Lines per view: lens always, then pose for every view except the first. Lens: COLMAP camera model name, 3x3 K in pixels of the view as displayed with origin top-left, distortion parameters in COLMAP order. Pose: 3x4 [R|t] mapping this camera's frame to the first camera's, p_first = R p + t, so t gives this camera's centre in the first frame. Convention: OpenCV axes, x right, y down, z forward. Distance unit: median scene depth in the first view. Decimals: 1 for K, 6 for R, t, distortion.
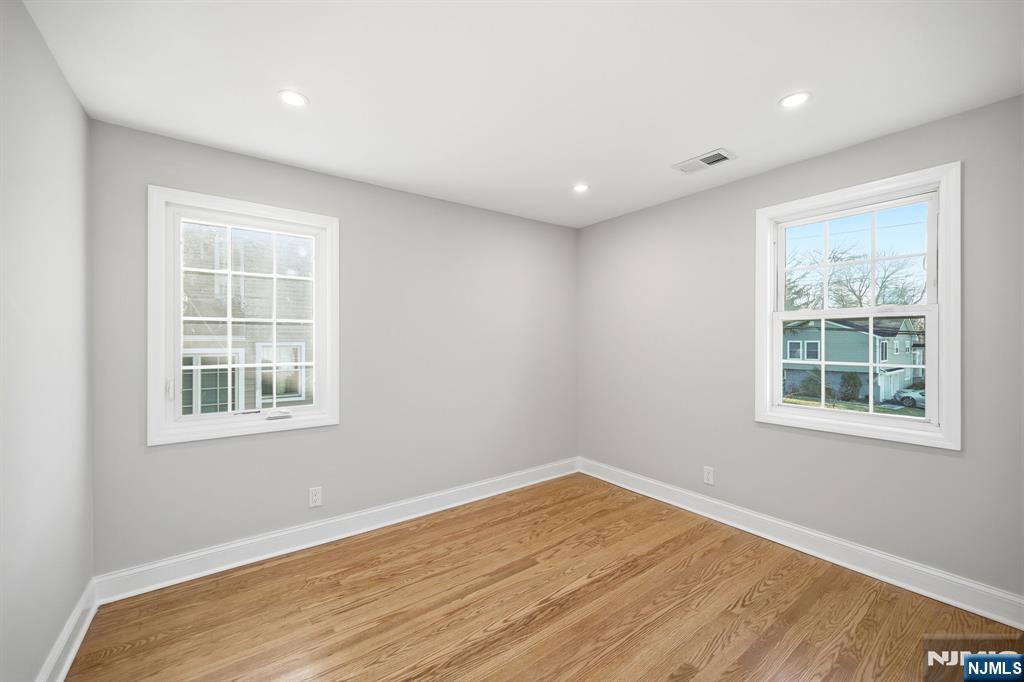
lens RADIAL K [[404.6, 0, 514.2], [0, 404.6, 339.0], [0, 0, 1]] dist [-0.001786, -0.000482]
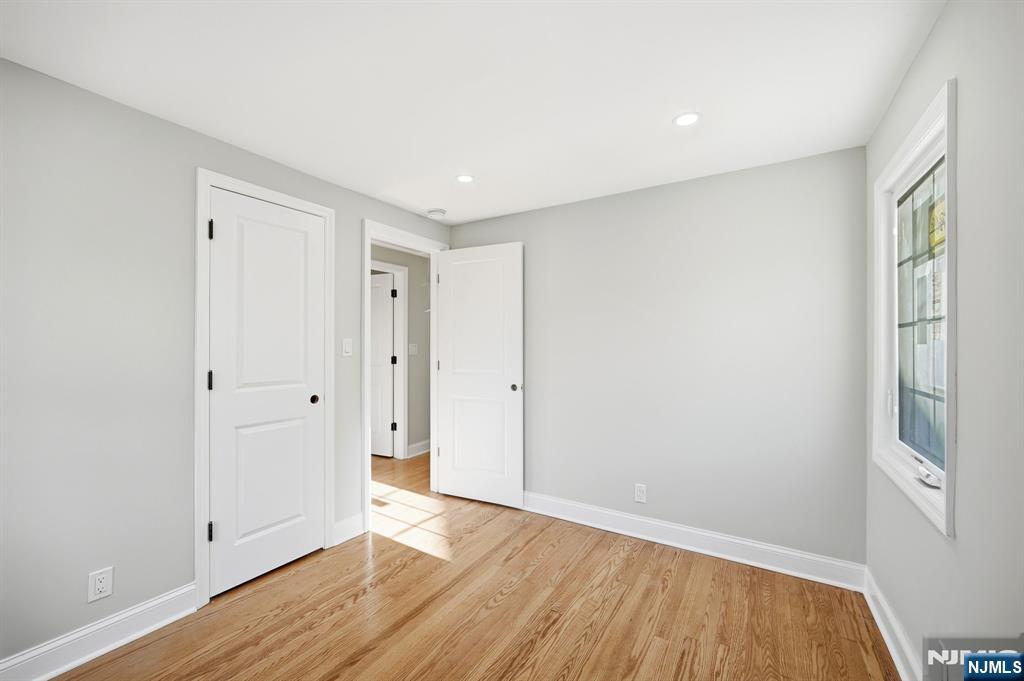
lens RADIAL K [[404.6, 0, 511.2], [0, 404.6, 340.6], [0, 0, 1]] dist [-0.001786, -0.000482]
pose [[-0.927833, -0.001229, -0.372993, 0.275894], [-0.000358, 0.999997, -0.002403, -0.013415], [0.372995, -0.002096, -0.927831, 1.822460]]
